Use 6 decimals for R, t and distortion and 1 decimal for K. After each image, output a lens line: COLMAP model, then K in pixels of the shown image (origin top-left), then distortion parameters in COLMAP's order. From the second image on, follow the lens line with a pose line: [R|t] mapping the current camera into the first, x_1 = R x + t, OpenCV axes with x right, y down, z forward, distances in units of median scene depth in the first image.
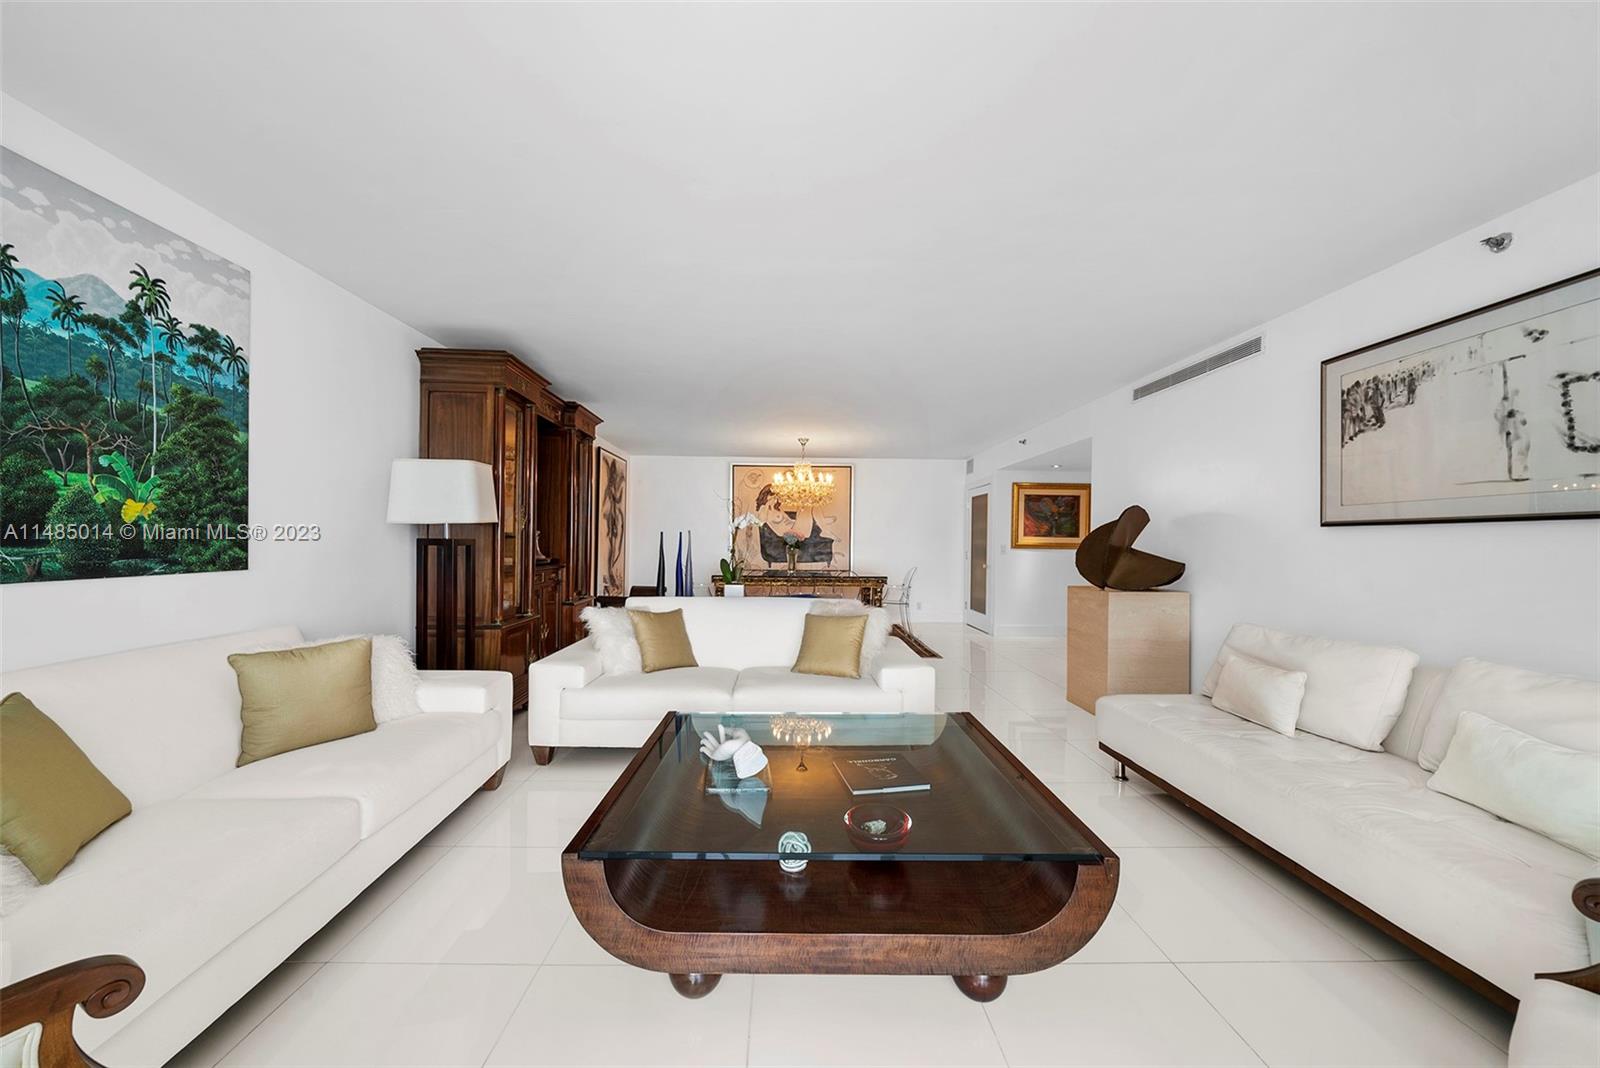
lens RADIAL K [[555.2, 0, 797.1], [0, 555.2, 538.2], [0, 0, 1]] dist [-0.003059, -0.000604]
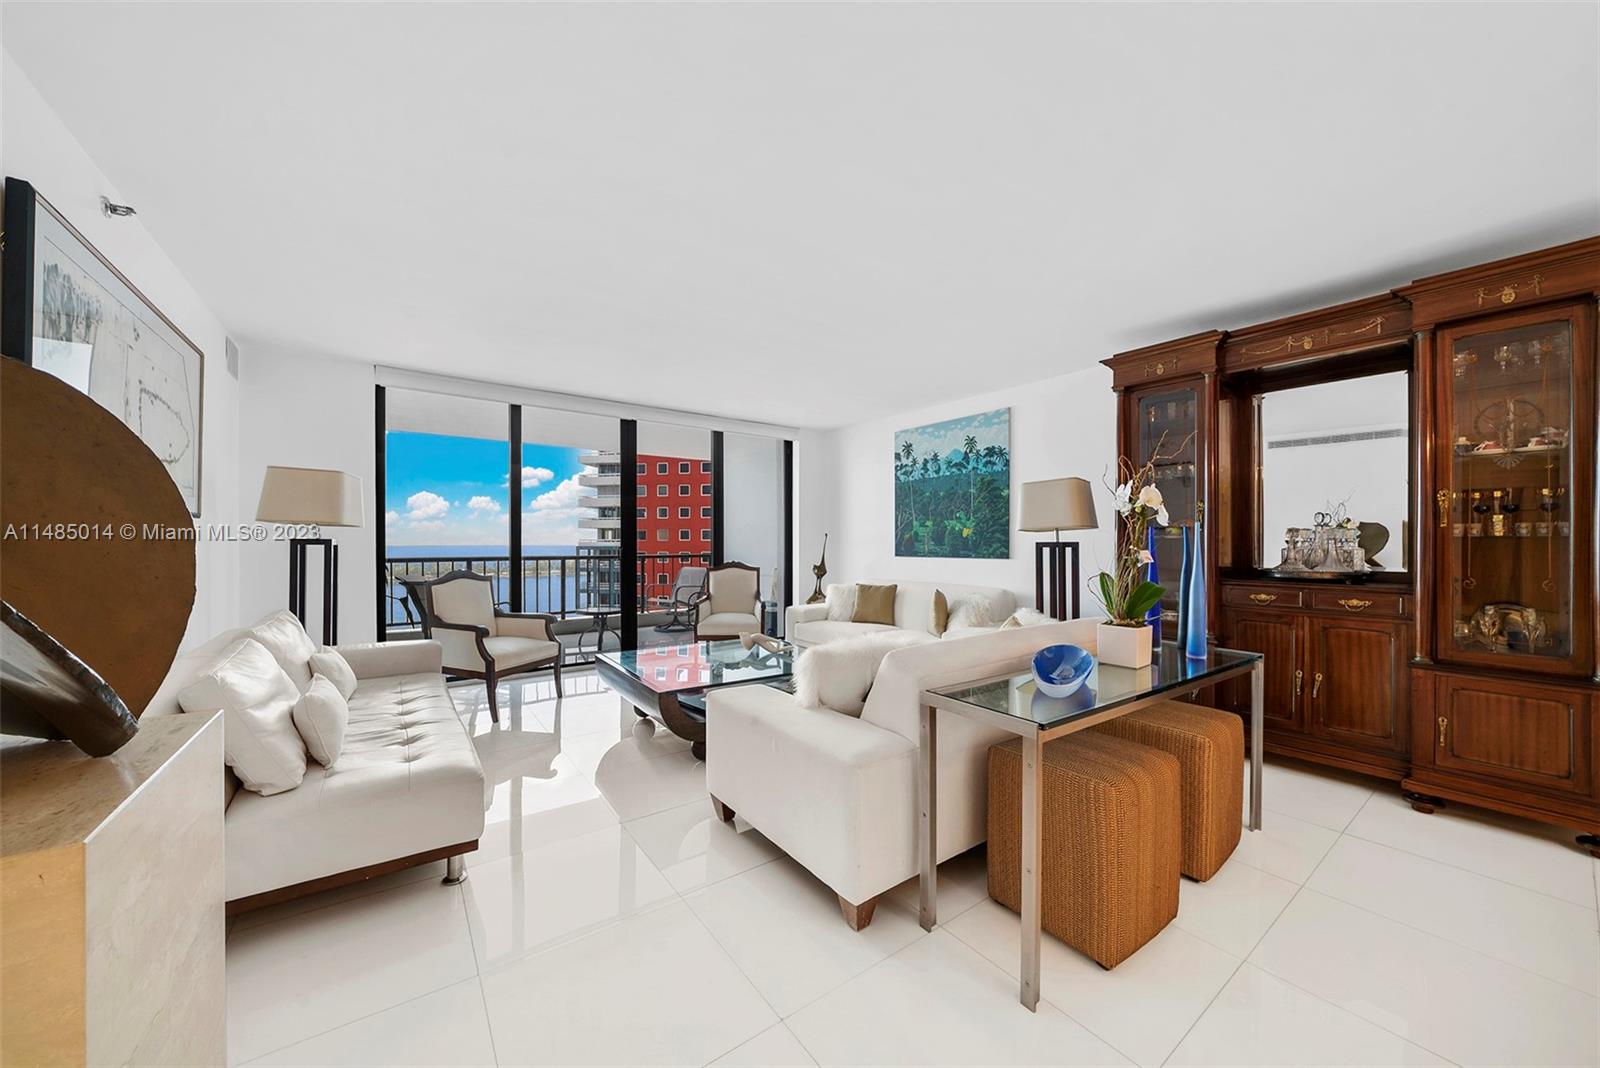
lens RADIAL K [[555.2, 0, 798.3], [0, 555.2, 539.0], [0, 0, 1]] dist [-0.003059, -0.000604]
pose [[-0.817669, -0.013772, -0.575524, 0.722716], [-0.006639, 0.999873, -0.014494, 0.019150], [0.575650, -0.008030, -0.817656, 2.087305]]
